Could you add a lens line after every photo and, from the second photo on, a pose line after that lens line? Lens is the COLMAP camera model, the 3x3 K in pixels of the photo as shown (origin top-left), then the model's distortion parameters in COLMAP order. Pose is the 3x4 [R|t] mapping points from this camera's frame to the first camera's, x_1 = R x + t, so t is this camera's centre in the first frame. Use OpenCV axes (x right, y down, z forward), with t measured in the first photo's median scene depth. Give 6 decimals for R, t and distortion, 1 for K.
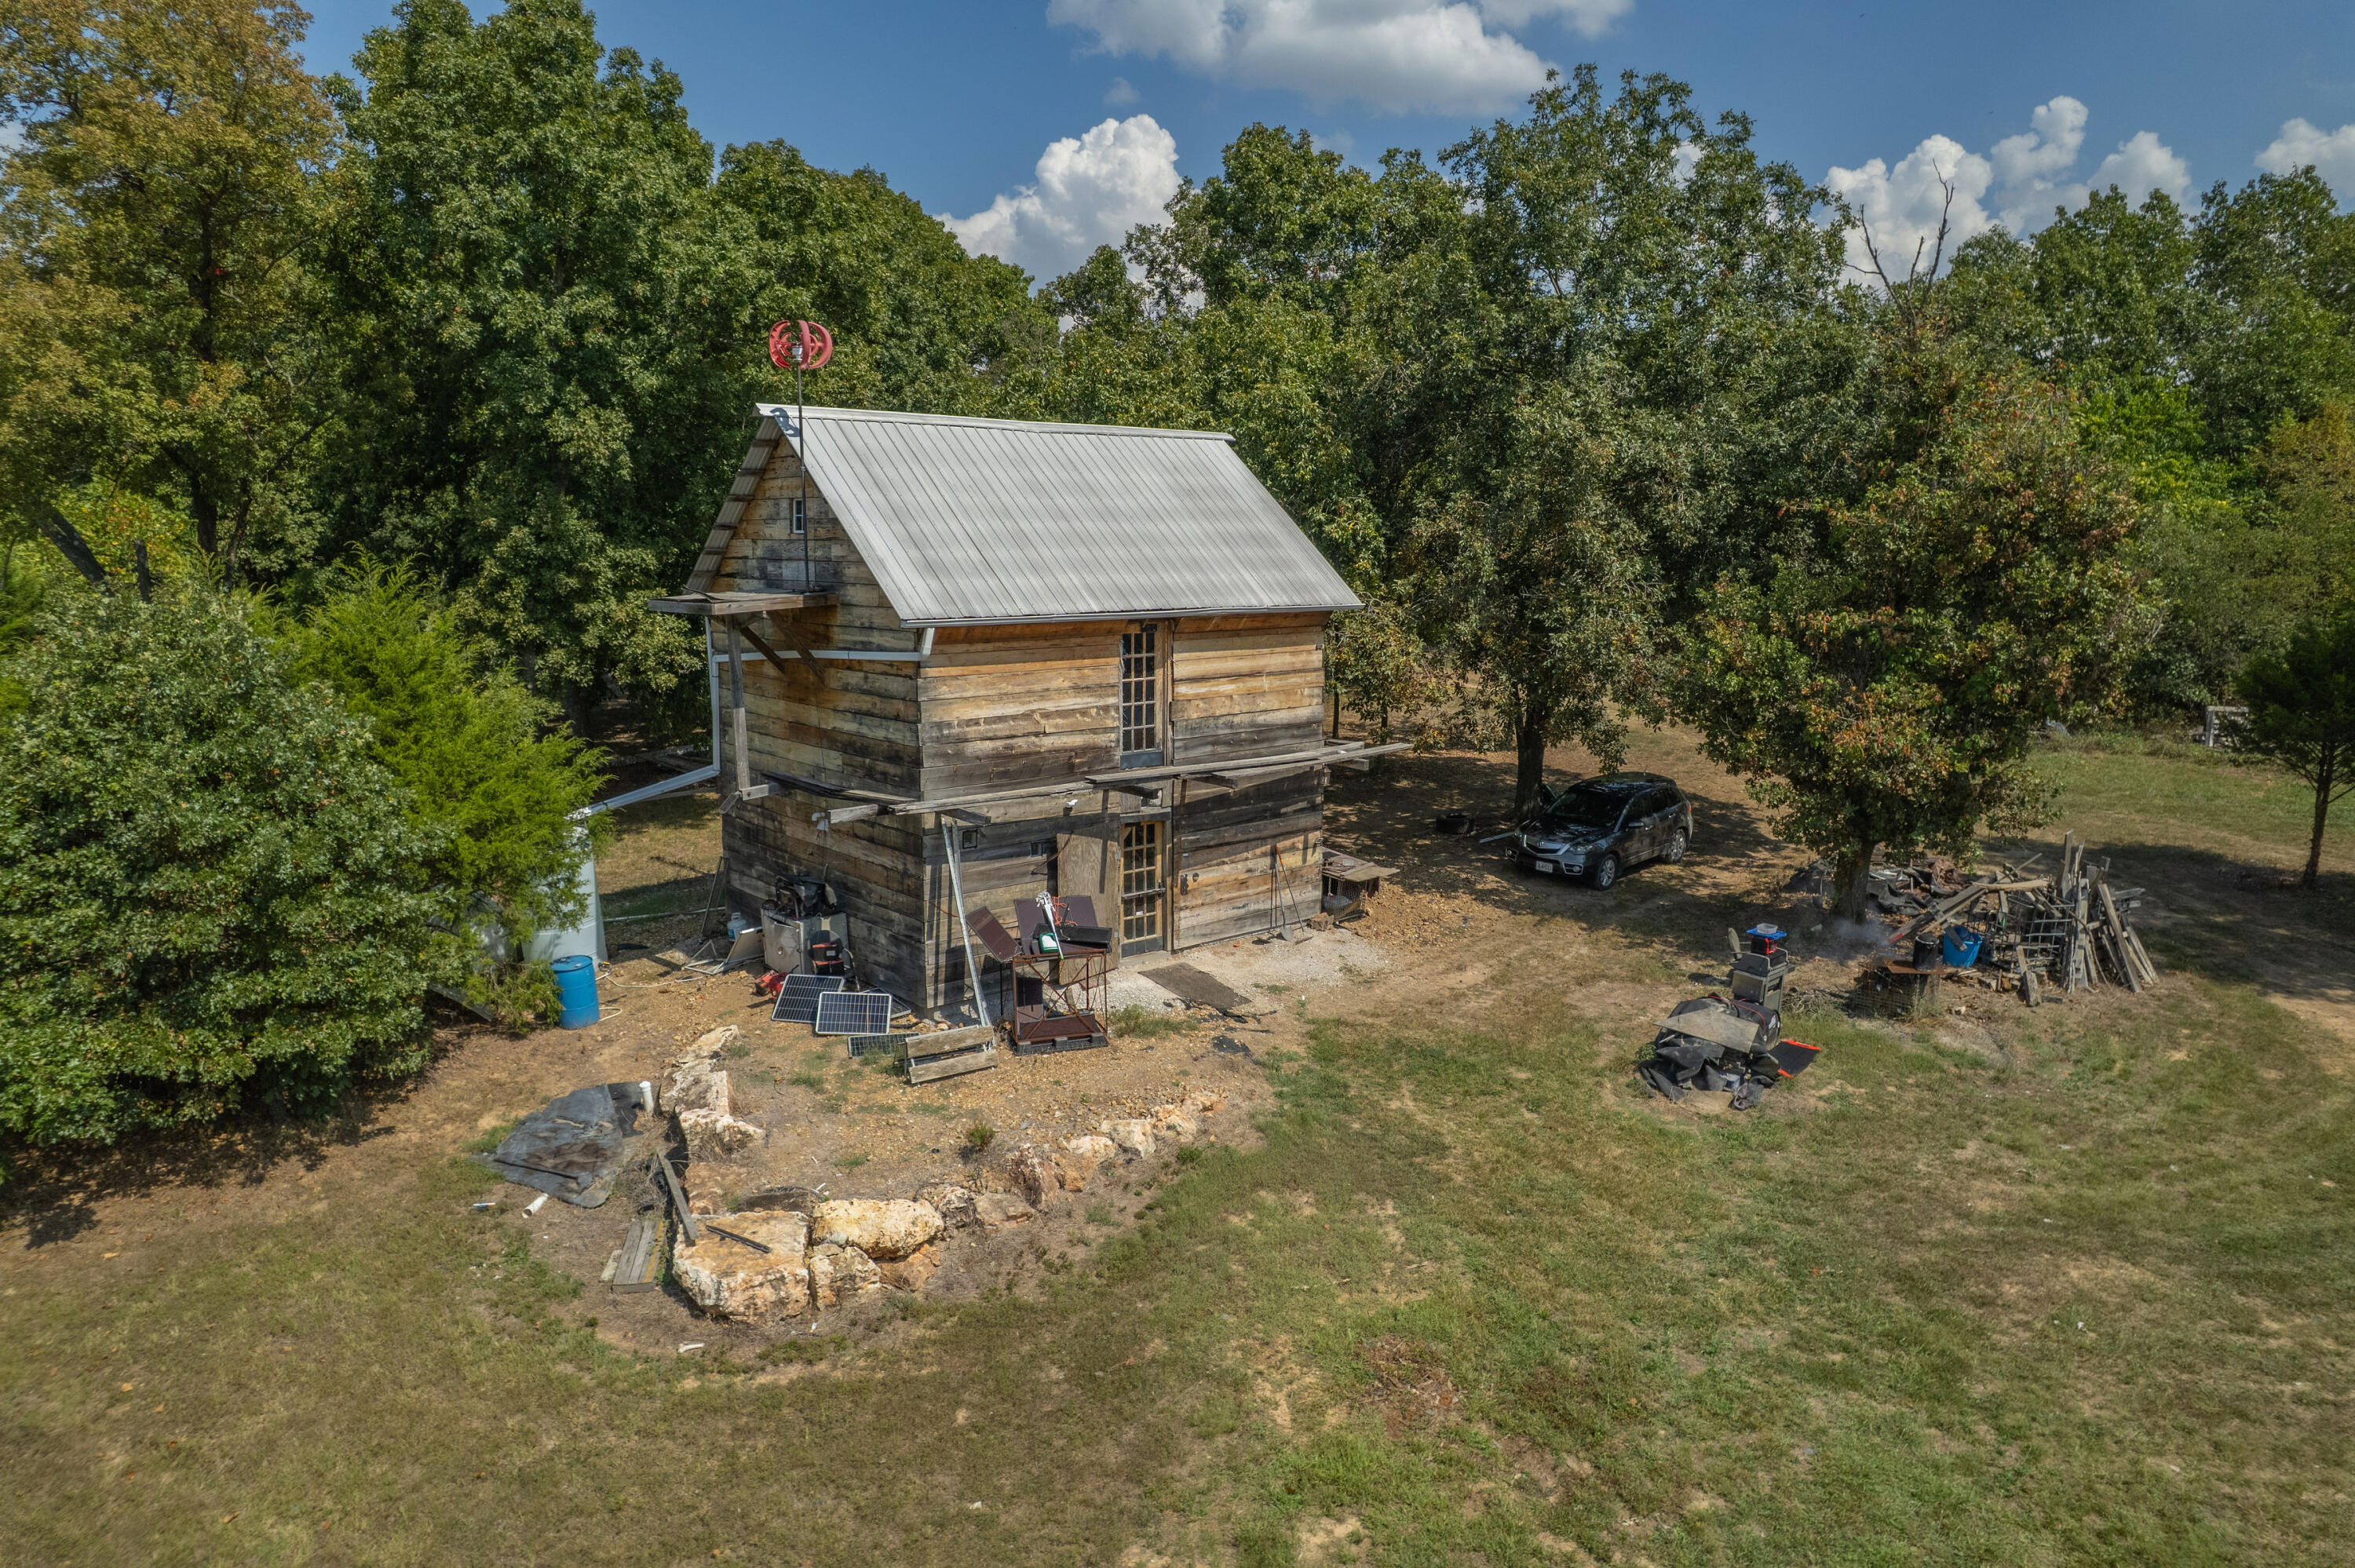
lens RADIAL K [[1523.5, 0, 1177.5], [0, 1523.5, 784.0], [0, 0, 1]] dist [-0.039818, 0.000007]
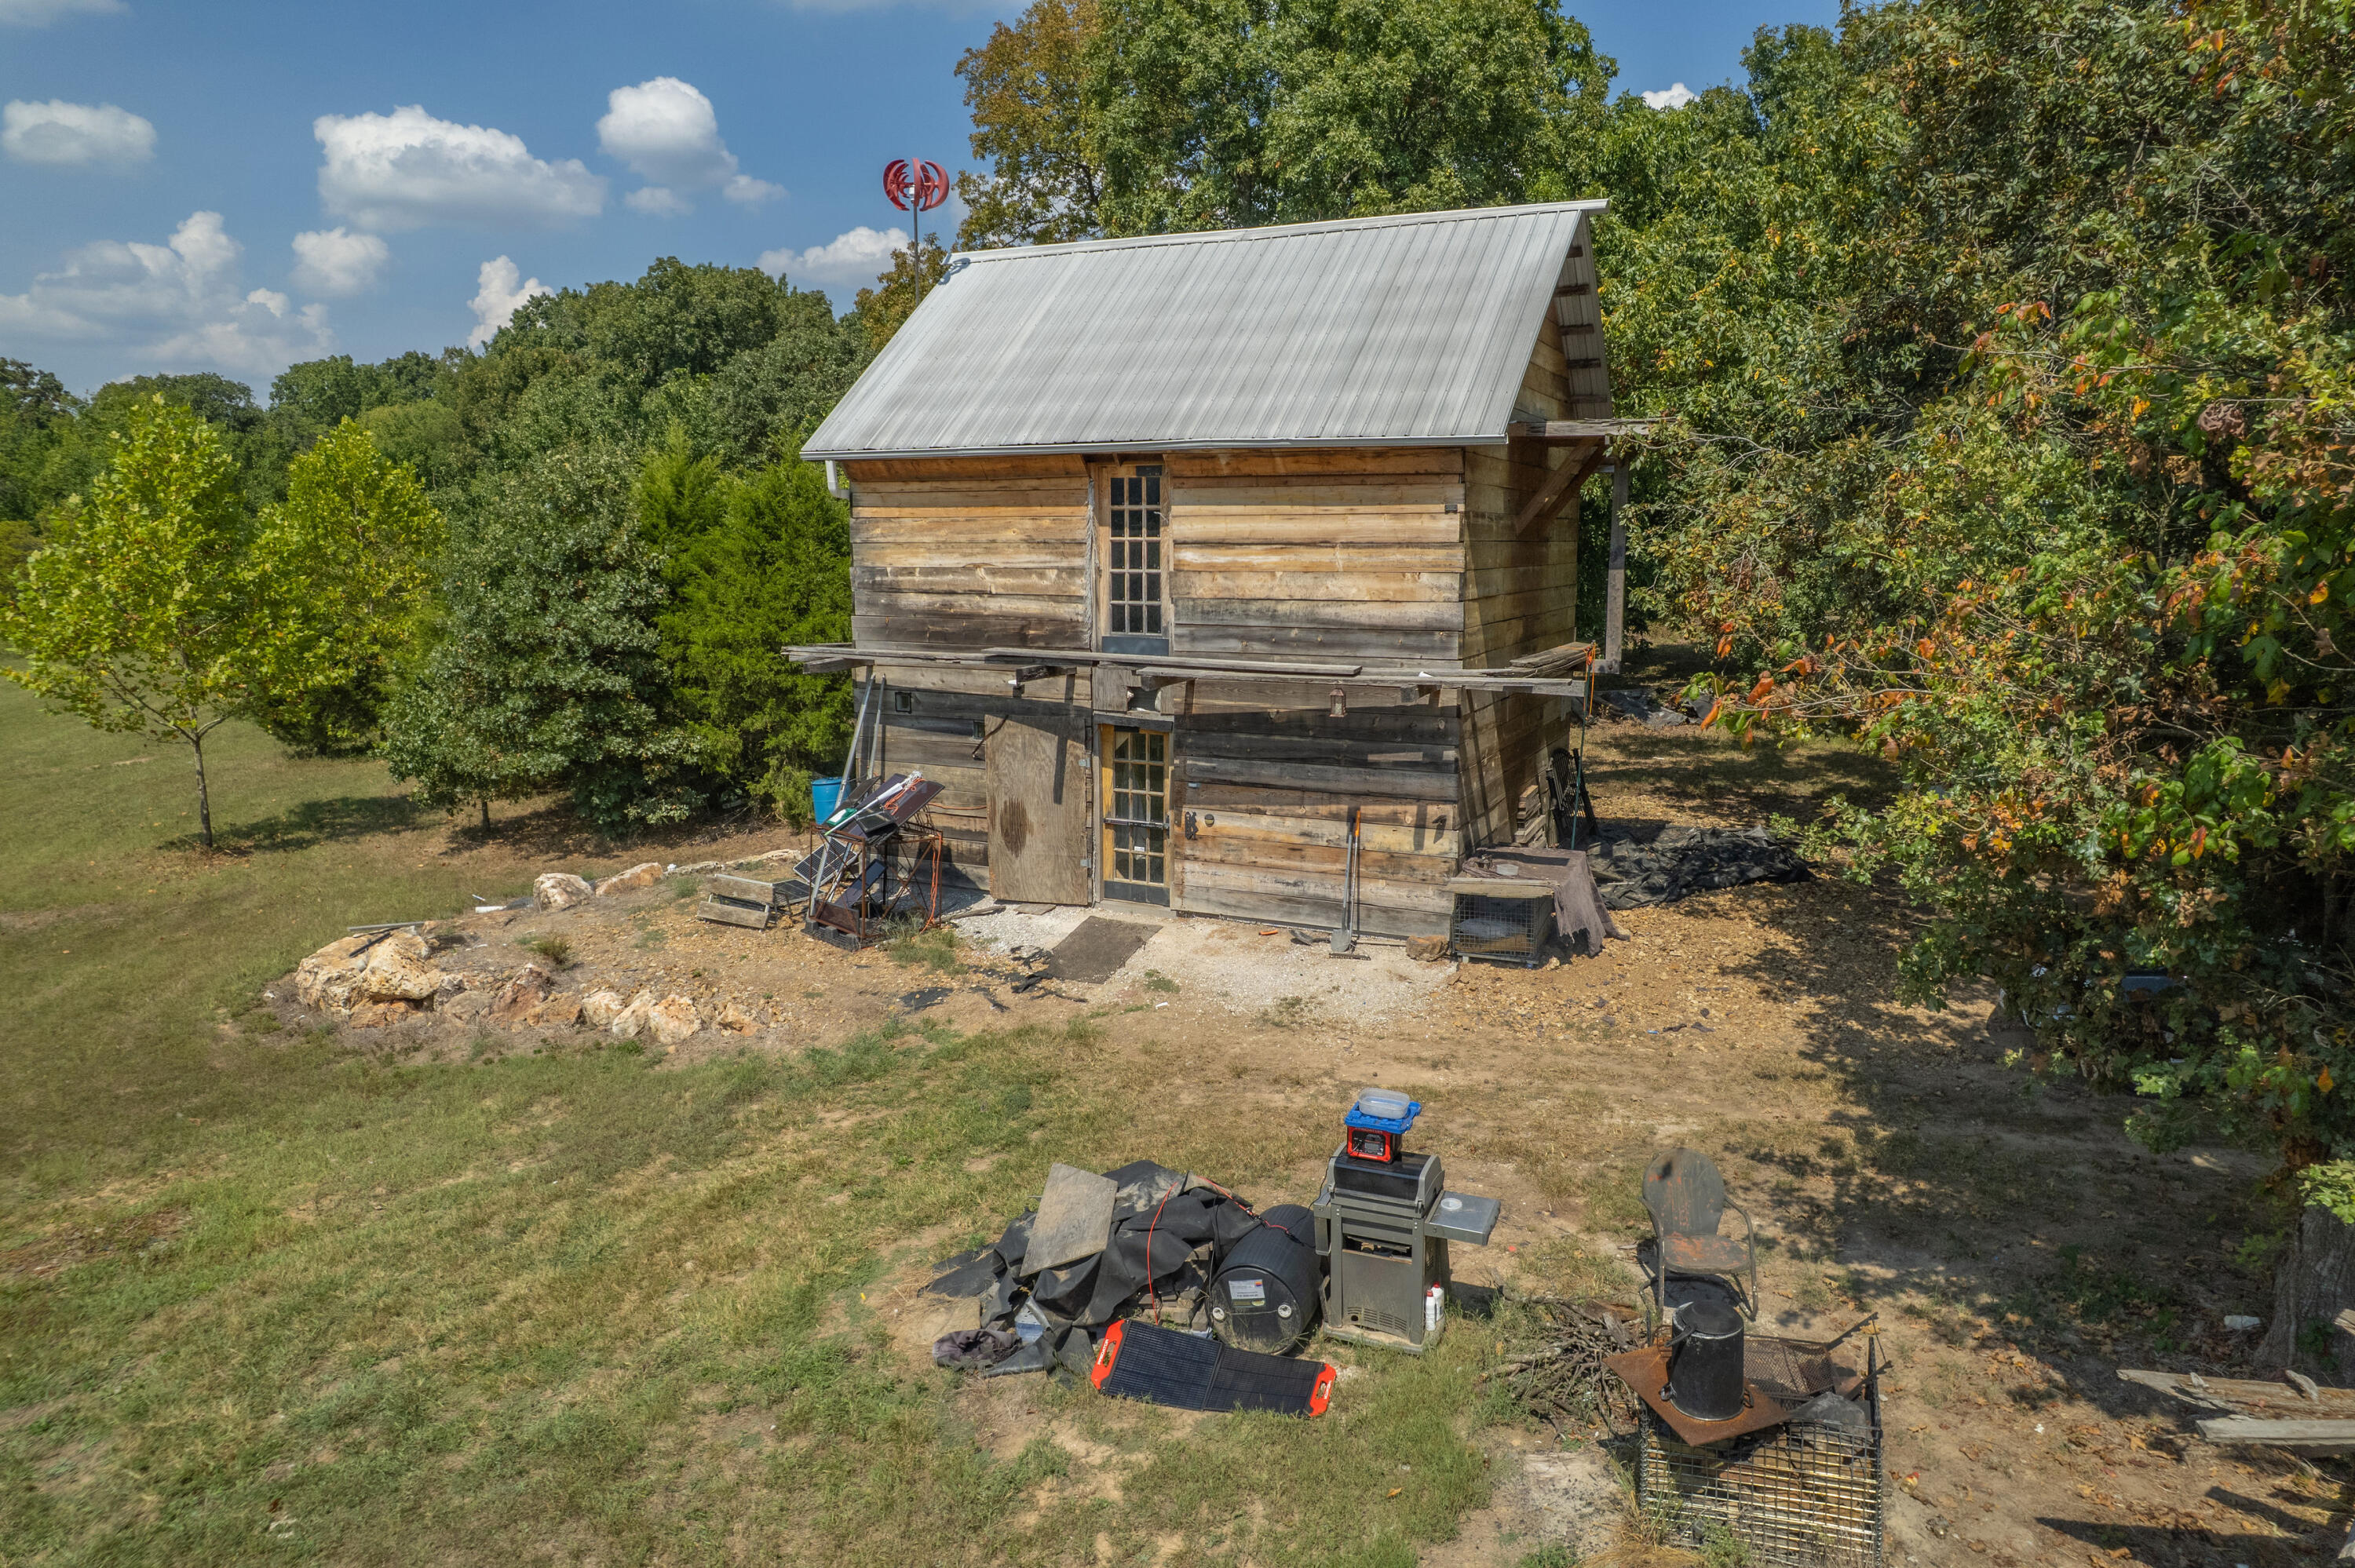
lens RADIAL K [[1492.4, 0, 1177.5], [0, 1492.4, 784.0], [0, 0, 1]] dist [-0.000356, -0.000149]
pose [[0.410236, 0.141763, -0.900894, 0.678404], [-0.151343, 0.984730, 0.086039, -0.015460], [0.899334, 0.101048, 0.425426, 0.717003]]
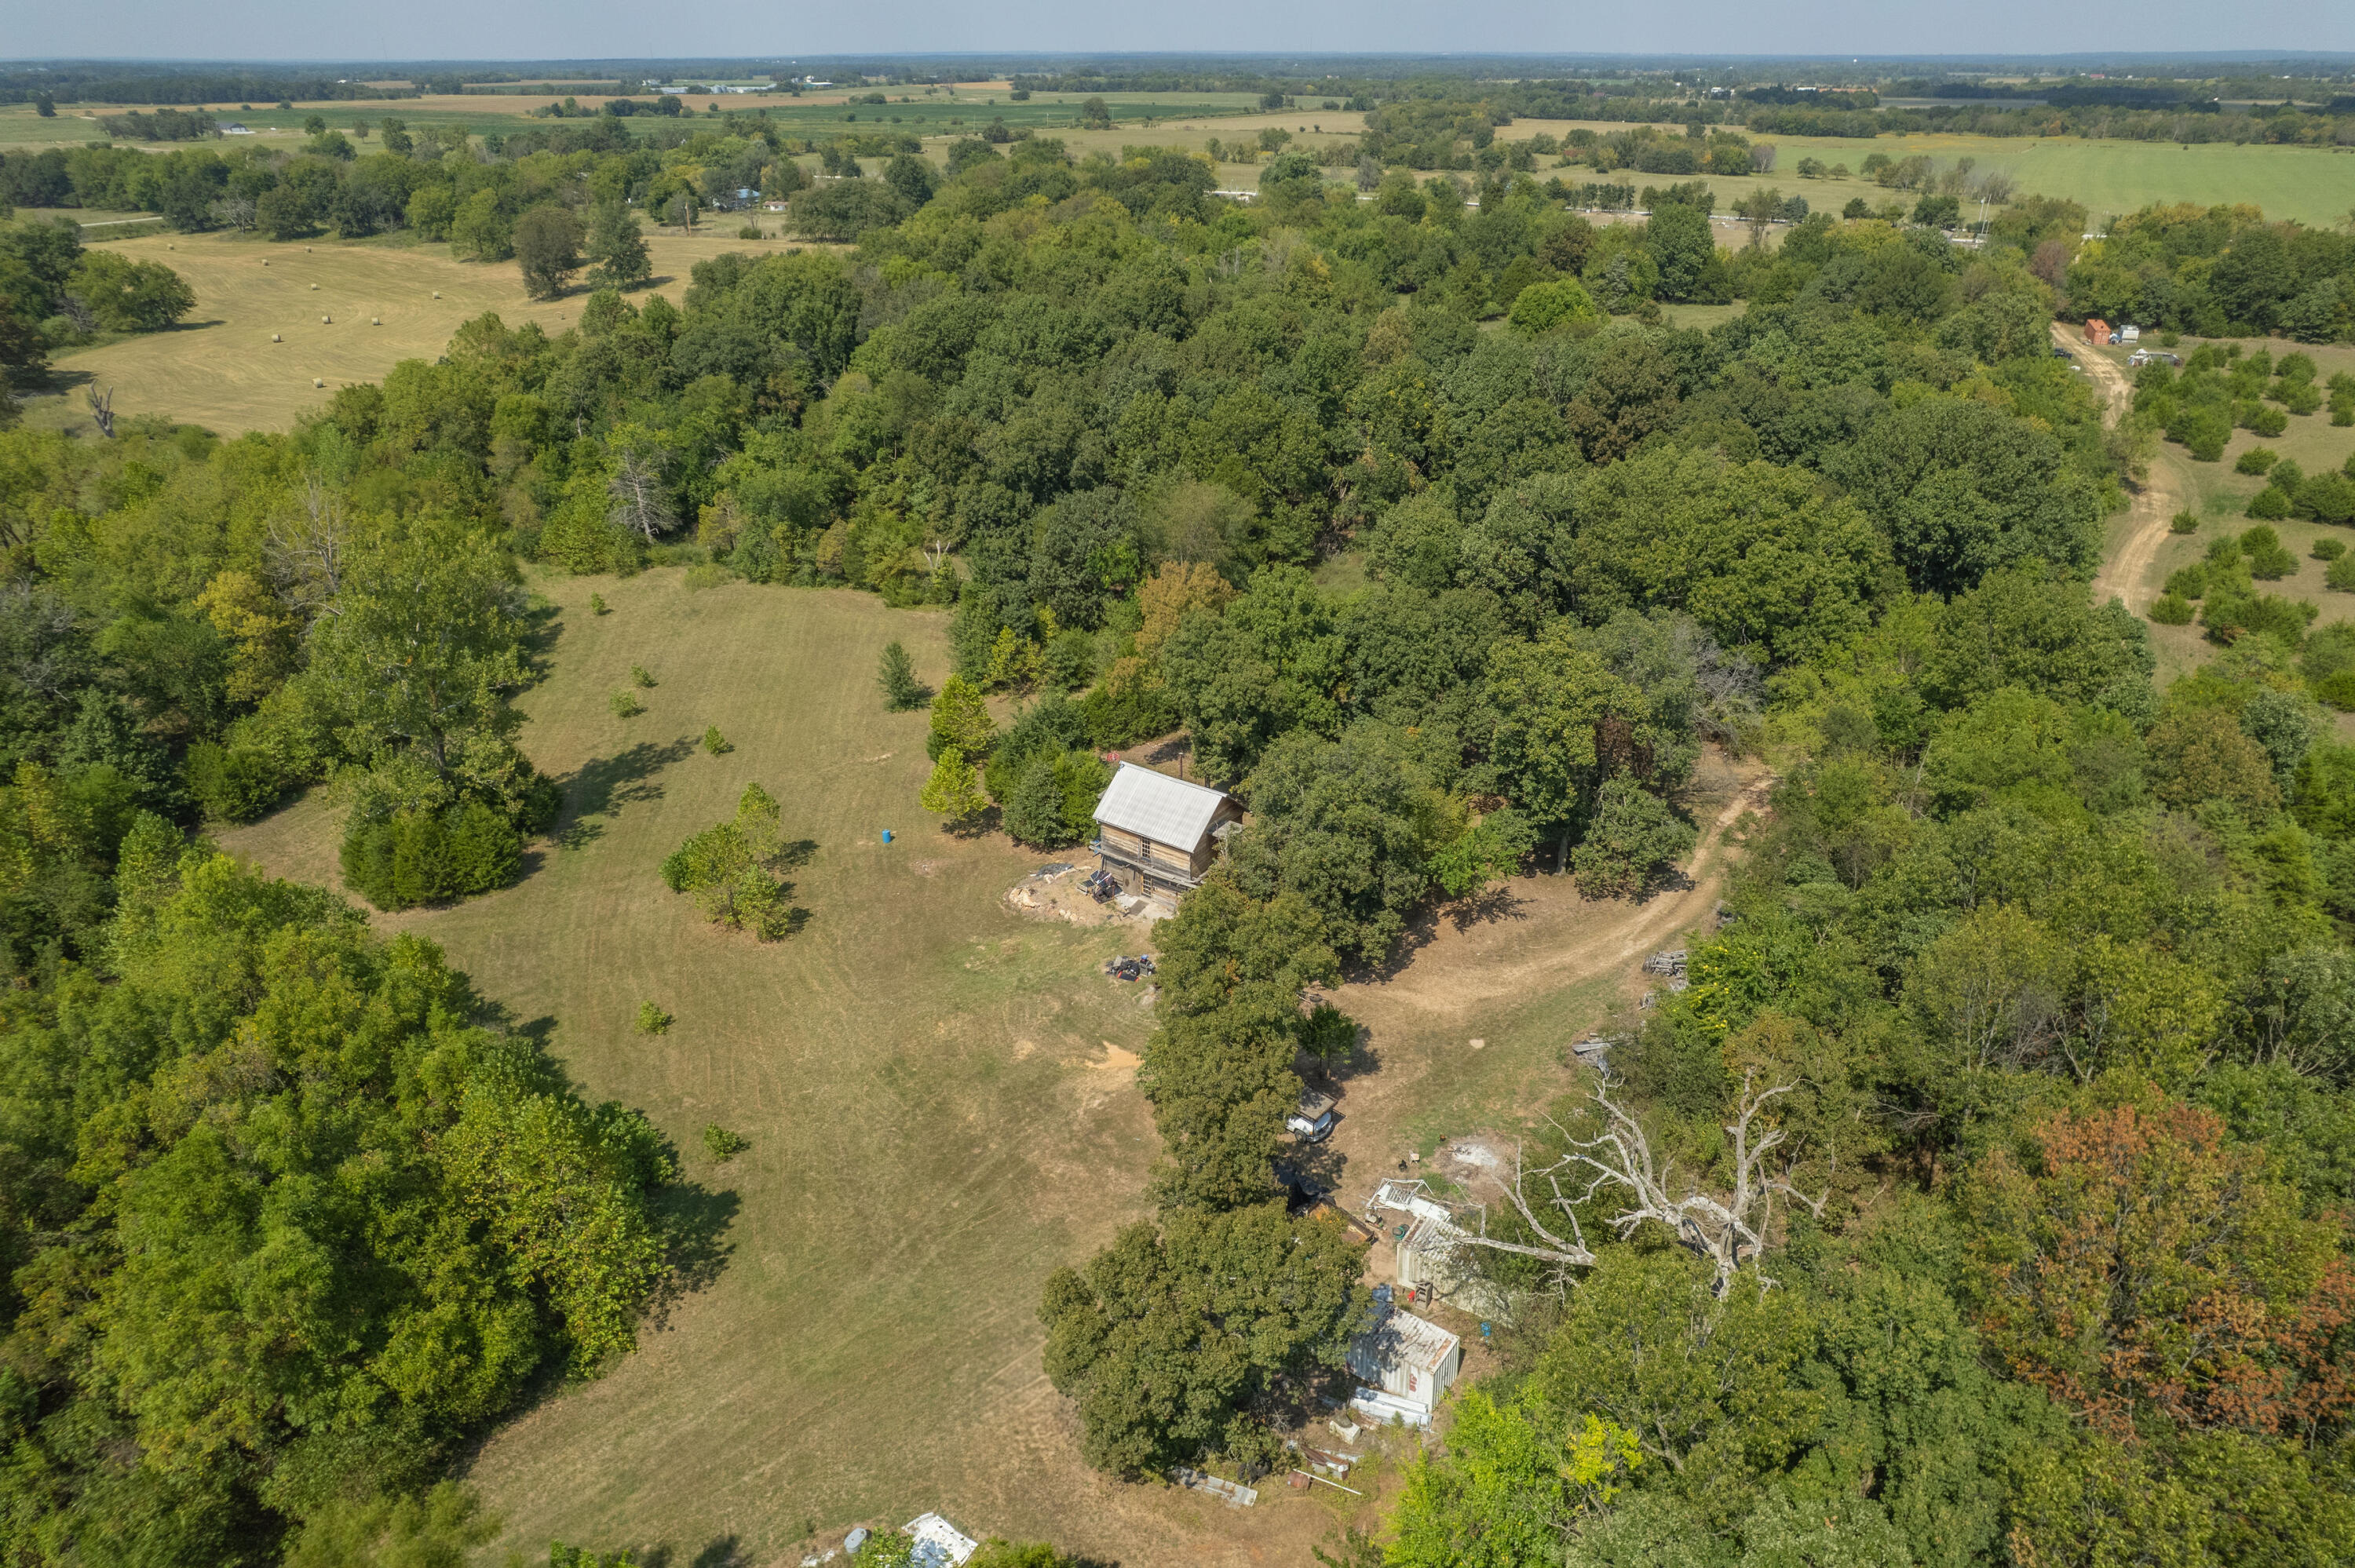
lens RADIAL K [[1492.4, 0, 1177.5], [0, 1492.4, 784.0], [0, 0, 1]] dist [-0.000356, -0.000149]
pose [[0.237045, 0.424752, -0.873725, 3.880495], [-0.152231, 0.904488, 0.398407, -2.052012], [0.959498, 0.038568, 0.279065, -0.173715]]
